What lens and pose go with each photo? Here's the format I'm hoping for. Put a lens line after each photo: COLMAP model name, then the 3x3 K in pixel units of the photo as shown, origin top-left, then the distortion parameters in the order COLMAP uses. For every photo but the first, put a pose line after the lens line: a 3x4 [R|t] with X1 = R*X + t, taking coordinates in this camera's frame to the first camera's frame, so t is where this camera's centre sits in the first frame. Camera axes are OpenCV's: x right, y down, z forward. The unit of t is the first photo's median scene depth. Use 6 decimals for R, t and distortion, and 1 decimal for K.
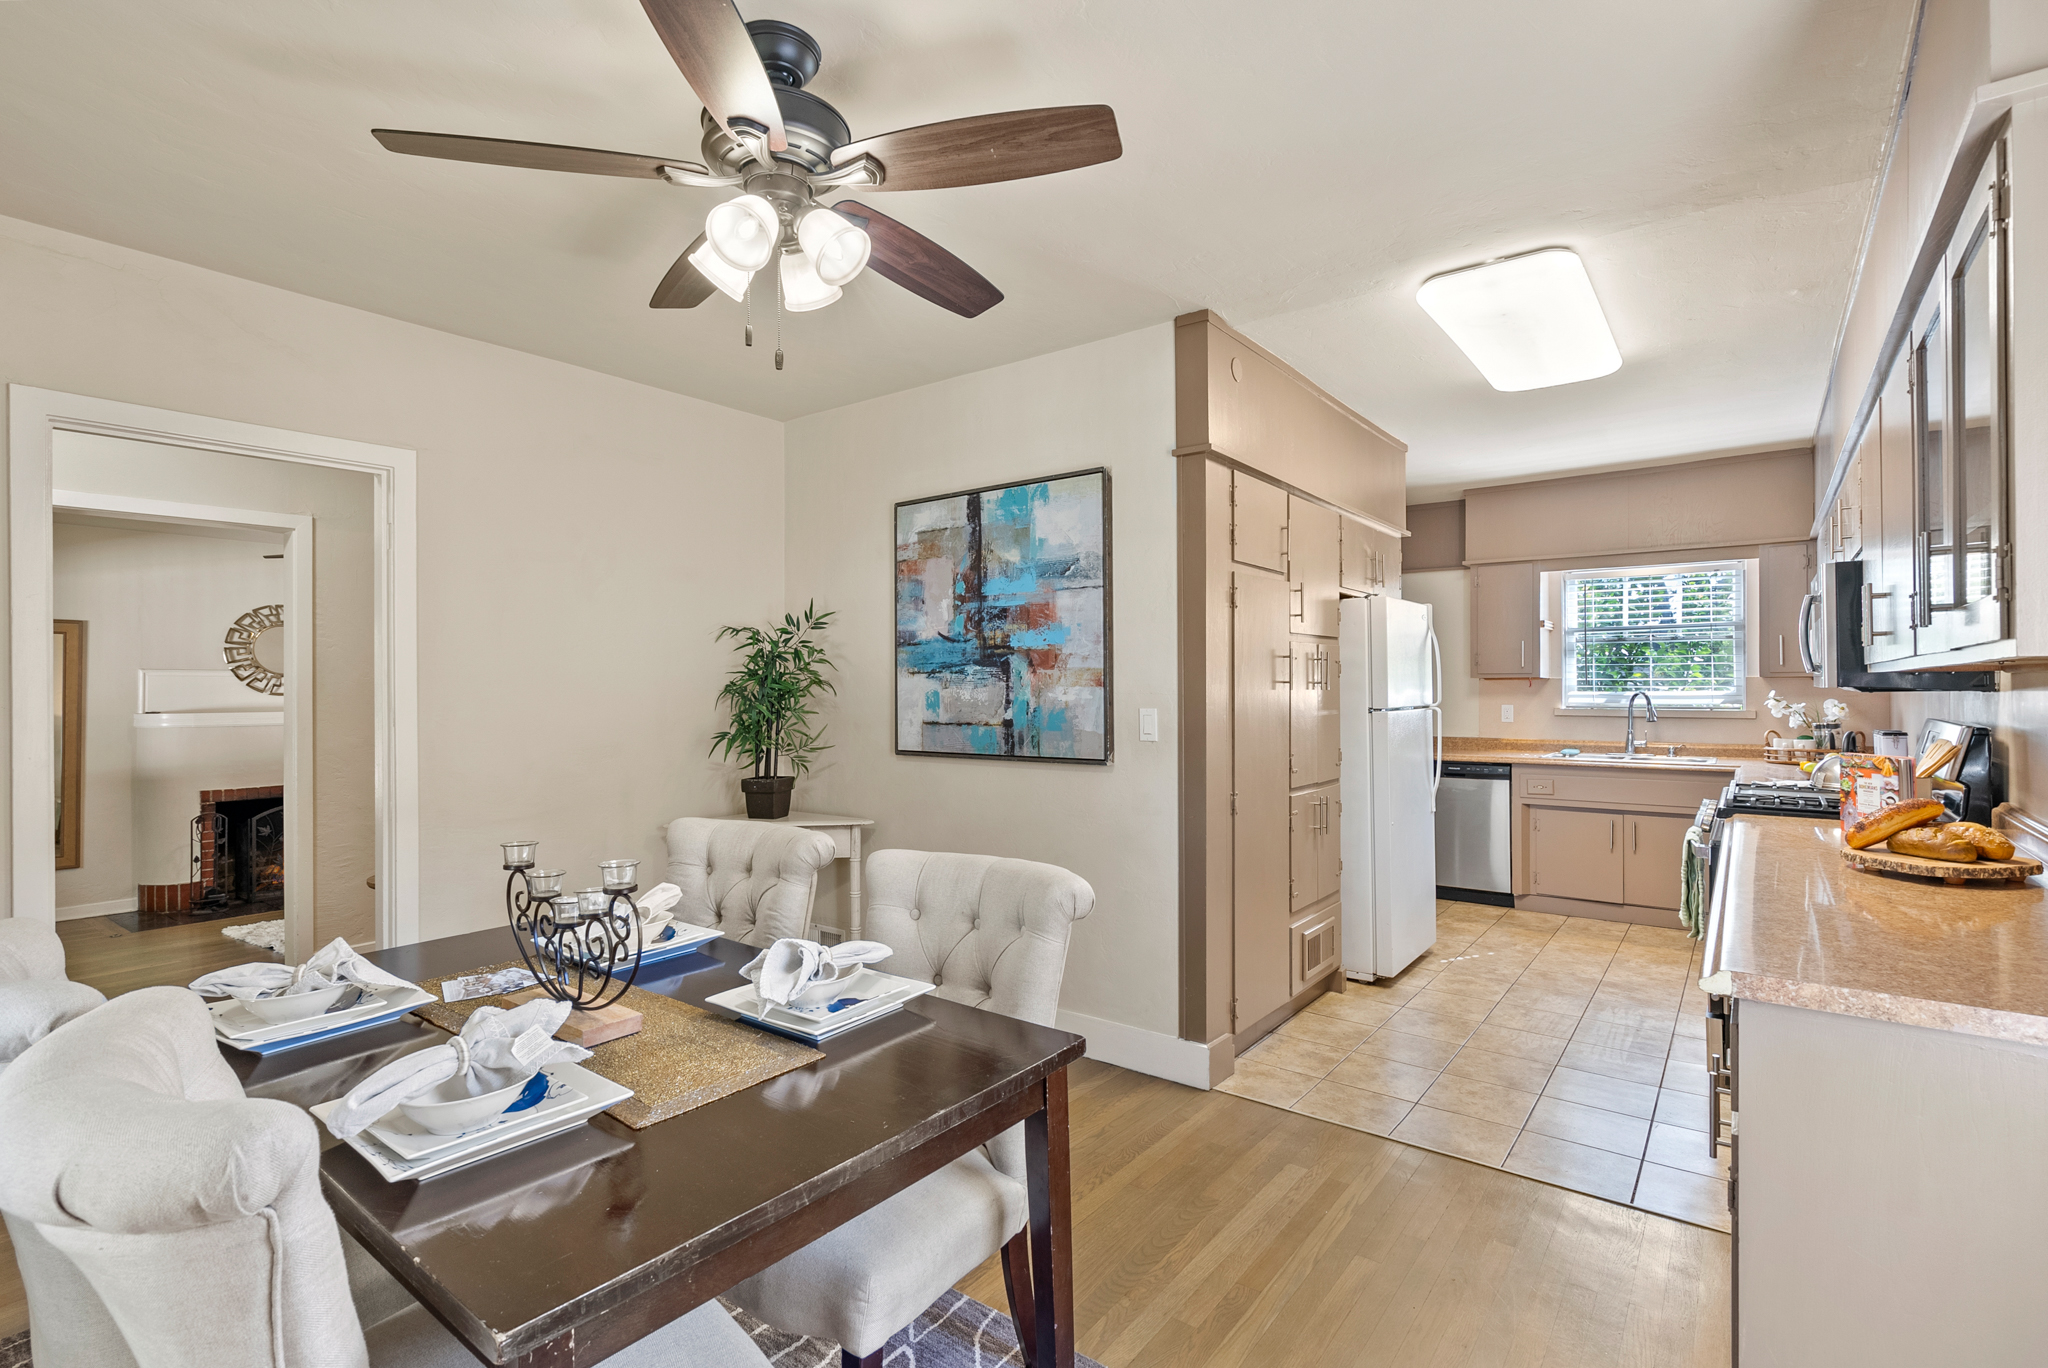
lens RADIAL K [[938.0, 0, 1024.0], [0, 938.0, 684.0], [0, 0, 1]] dist [-0.001815, 0.000160]
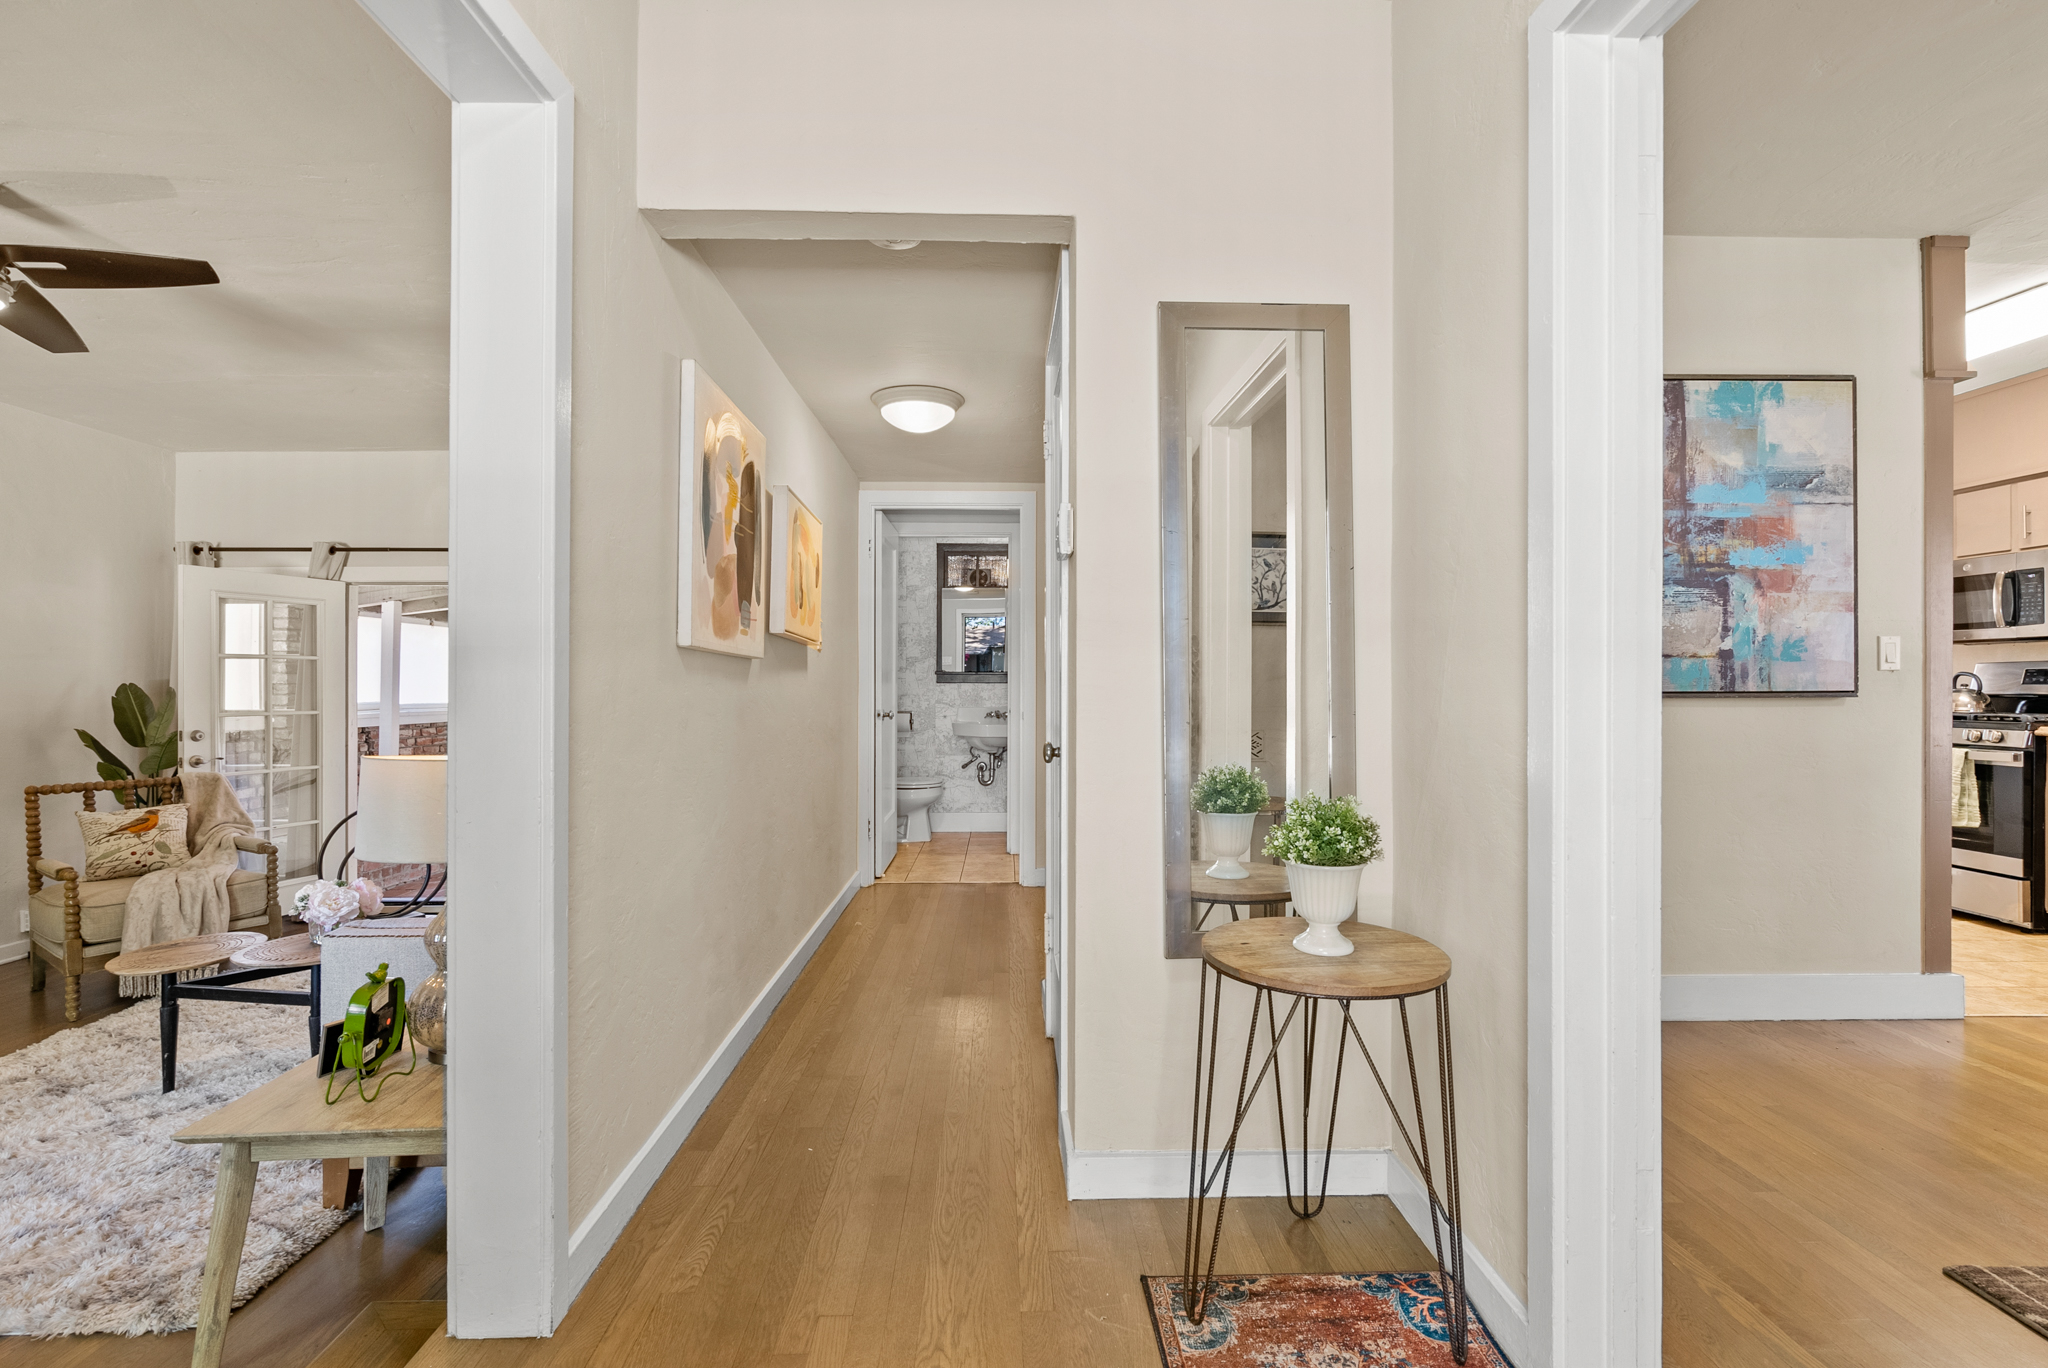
lens RADIAL K [[938.0, 0, 1024.0], [0, 938.0, 684.0], [0, 0, 1]] dist [-0.001815, 0.000160]
pose [[0.783185, 0.004556, 0.621771, -1.063708], [-0.004558, 0.999988, -0.001586, 0.074163], [-0.621771, -0.001591, 0.783197, 0.735082]]
